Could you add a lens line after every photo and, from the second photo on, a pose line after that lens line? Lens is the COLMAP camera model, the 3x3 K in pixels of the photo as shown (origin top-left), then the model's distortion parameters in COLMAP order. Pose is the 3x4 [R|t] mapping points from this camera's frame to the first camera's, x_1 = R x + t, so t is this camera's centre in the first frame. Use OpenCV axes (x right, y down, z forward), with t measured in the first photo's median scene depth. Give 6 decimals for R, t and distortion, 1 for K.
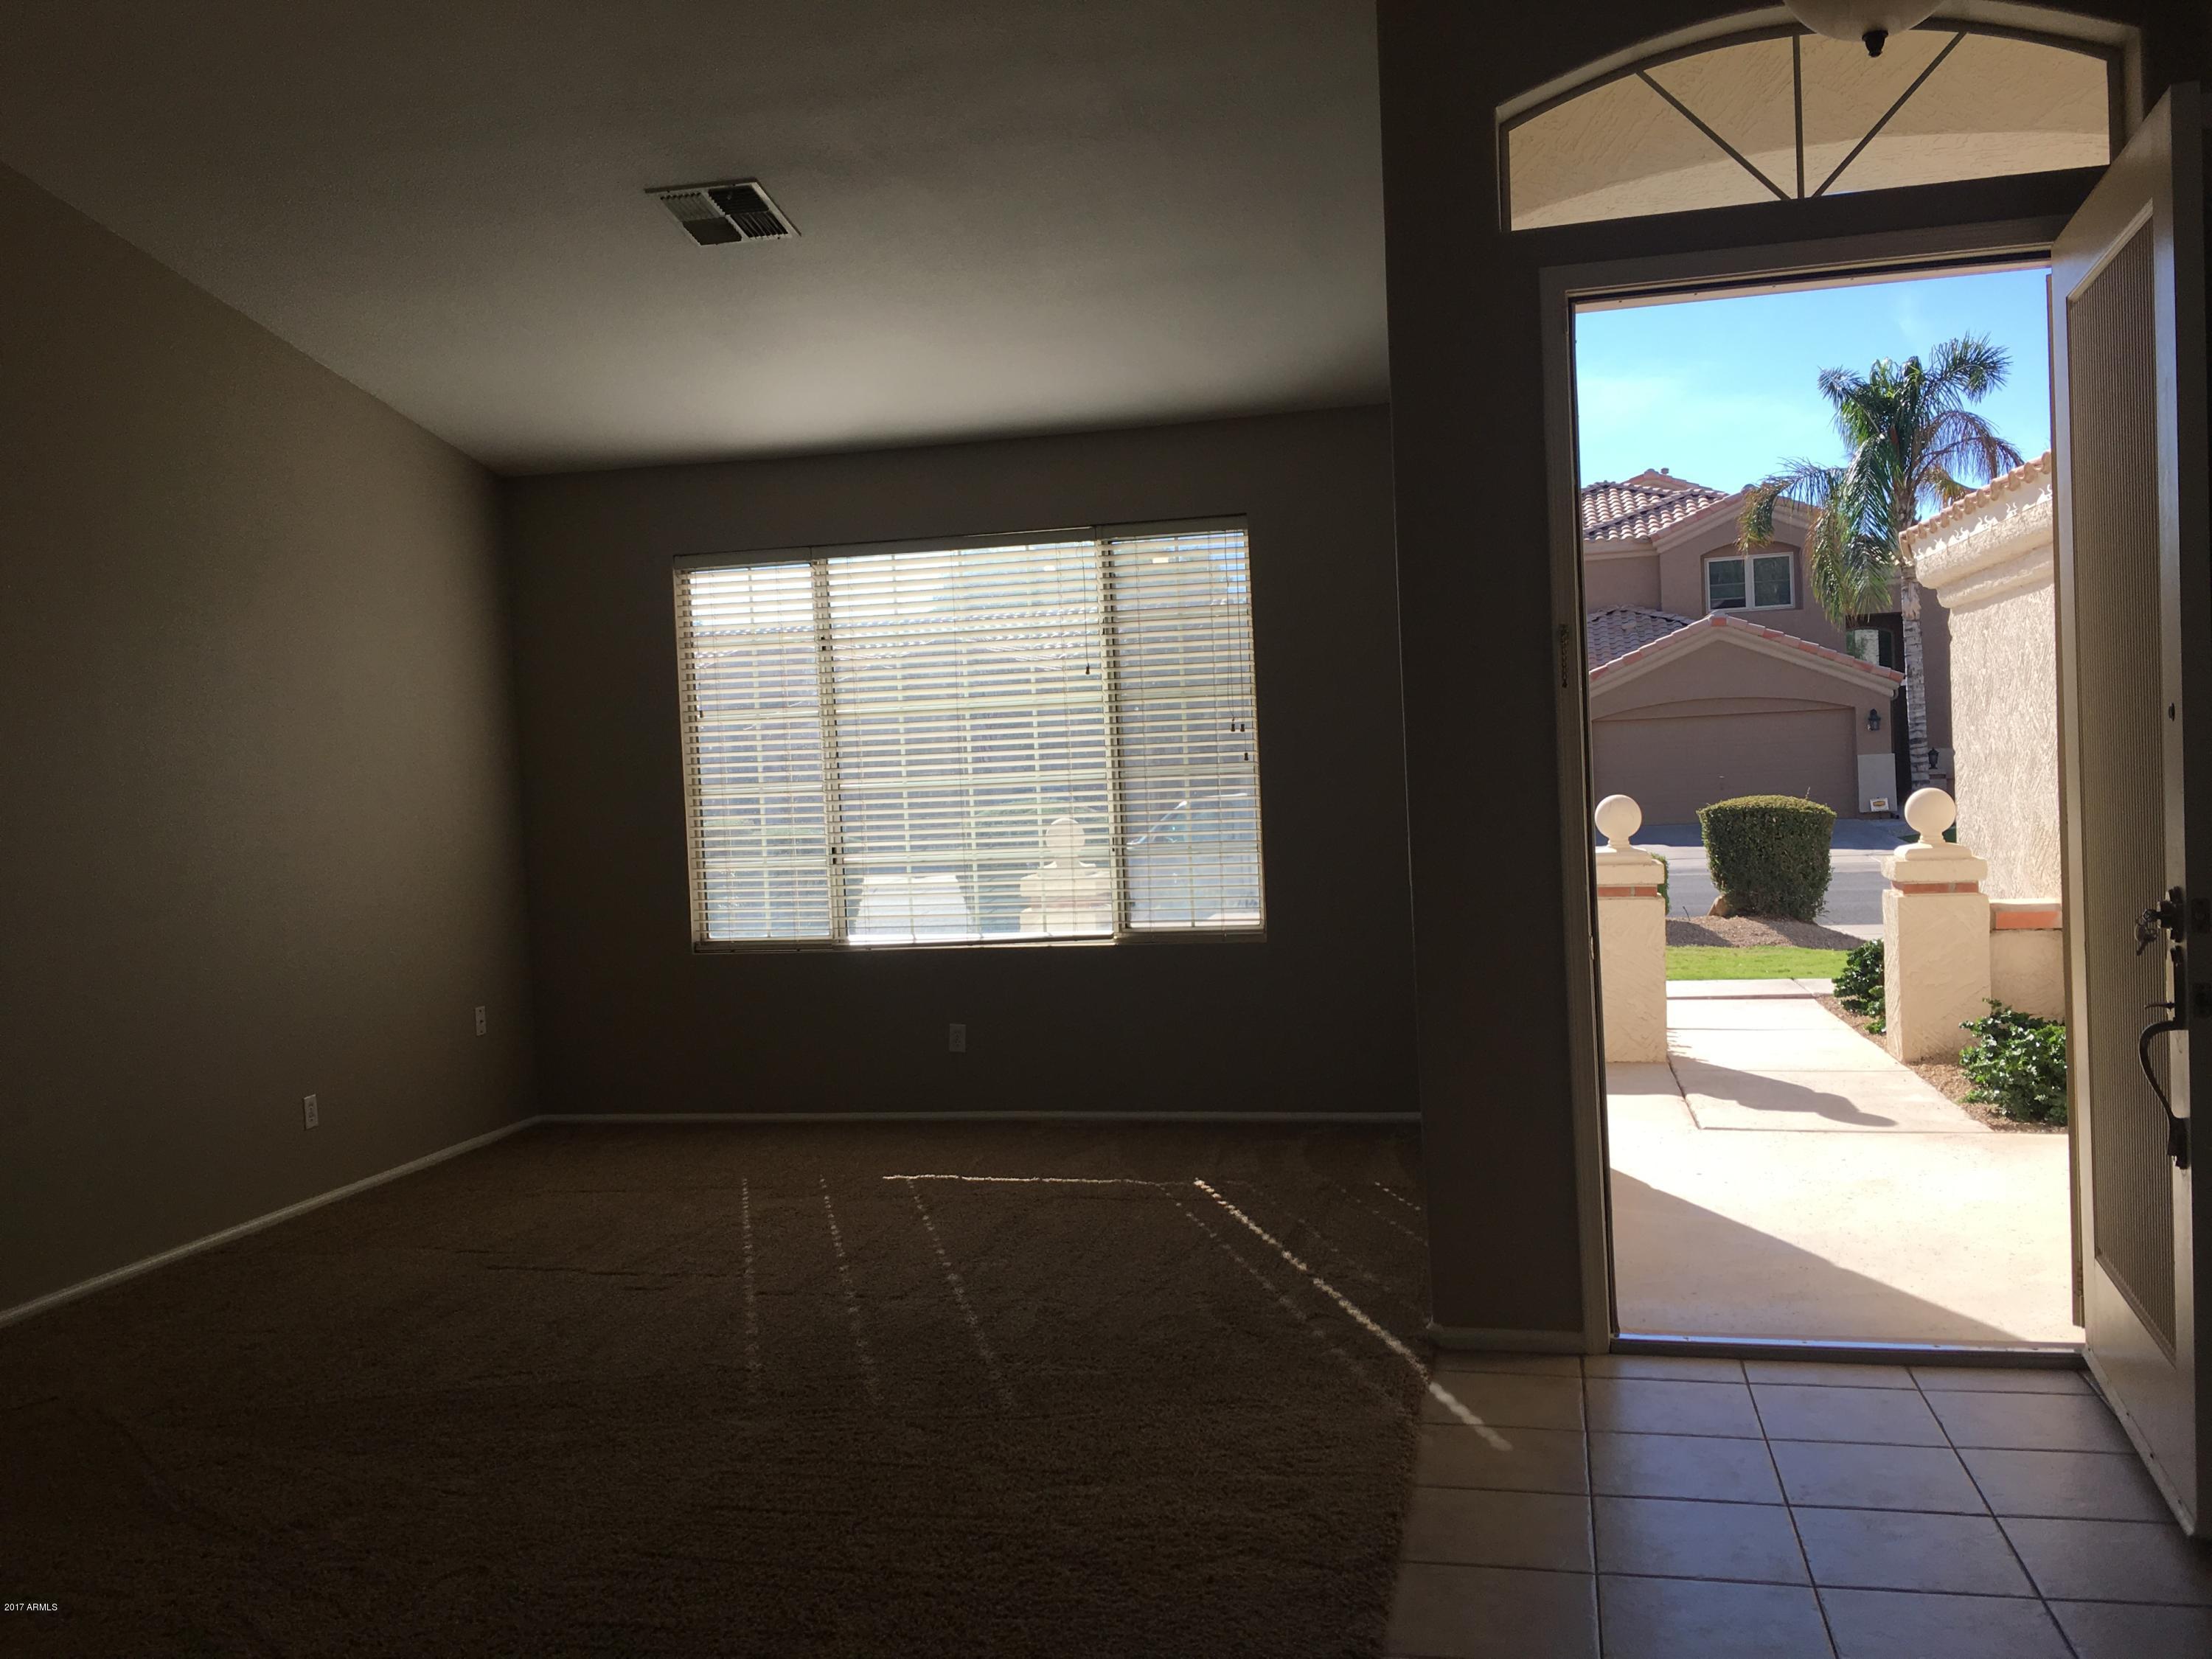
lens RADIAL K [[1895.5, 0, 1072.6], [0, 1895.5, 828.5], [0, 0, 1]] dist [0.059054, -0.003271]
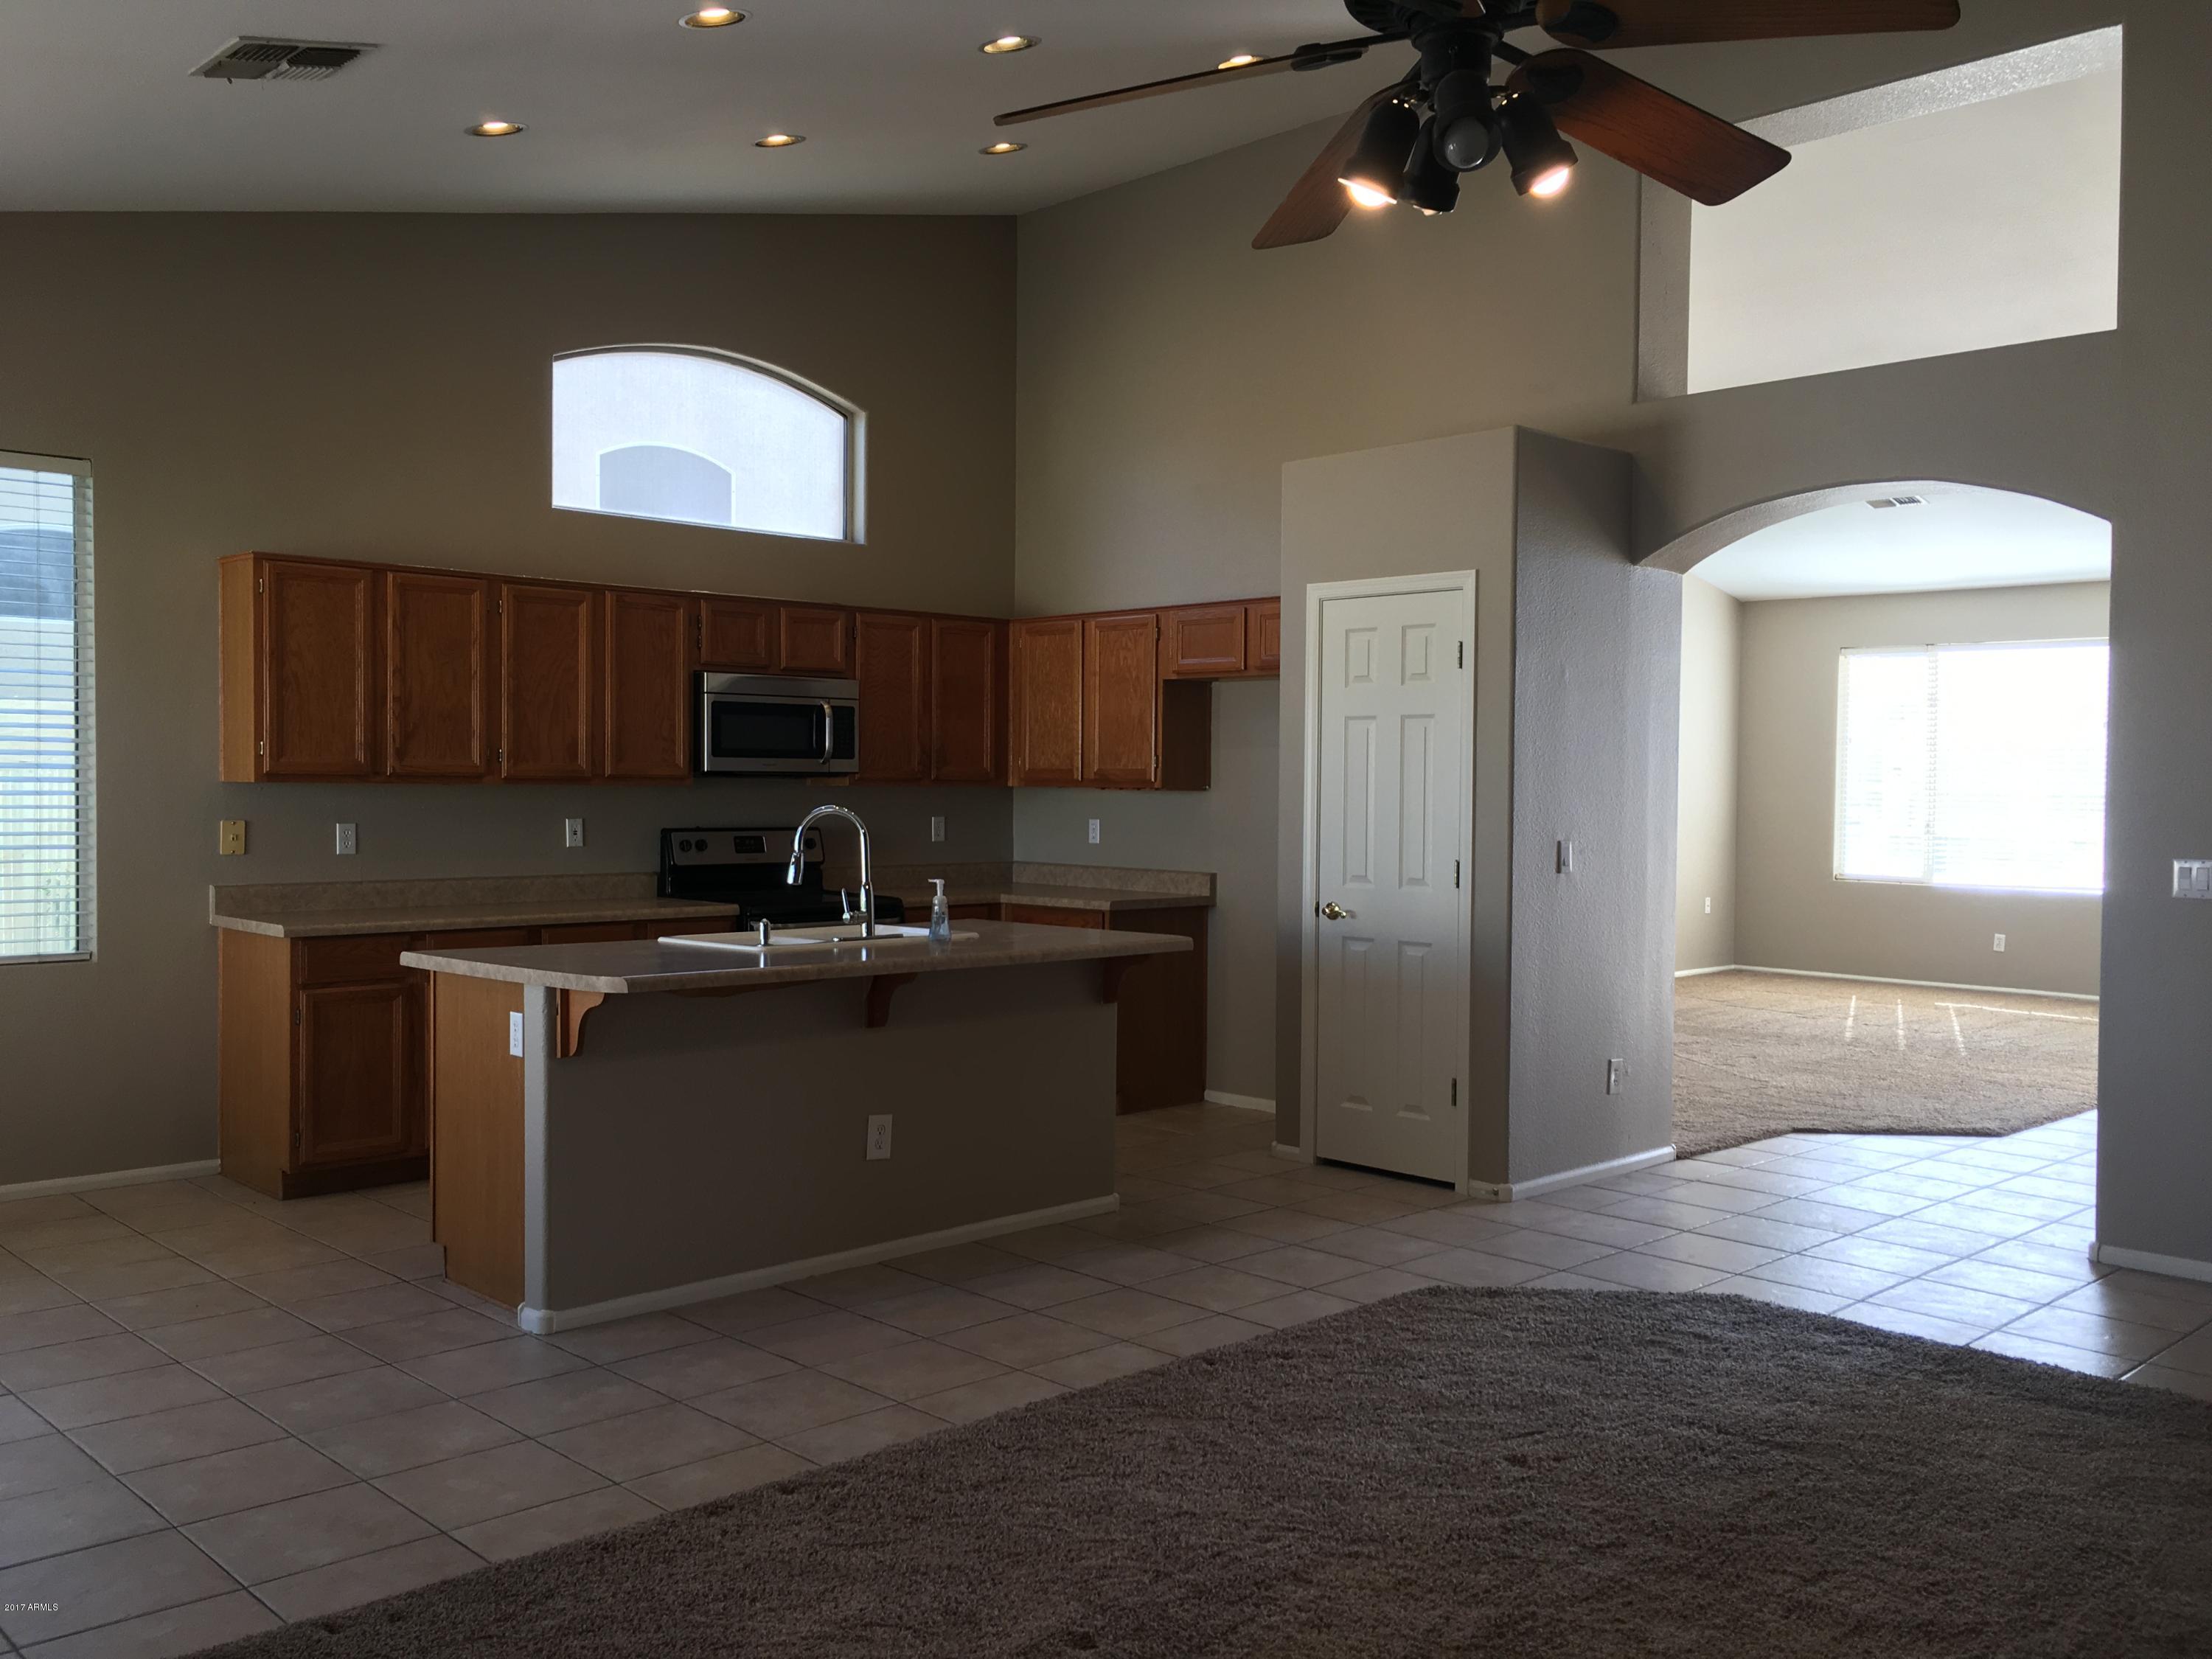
lens RADIAL K [[1895.5, 0, 1072.6], [0, 1895.5, 828.5], [0, 0, 1]] dist [0.059054, -0.003271]
pose [[0.832320, 0.065427, -0.550421, 0.181328], [-0.064896, 0.997682, 0.020458, 0.028103], [0.550484, 0.018693, 0.834637, -0.845205]]
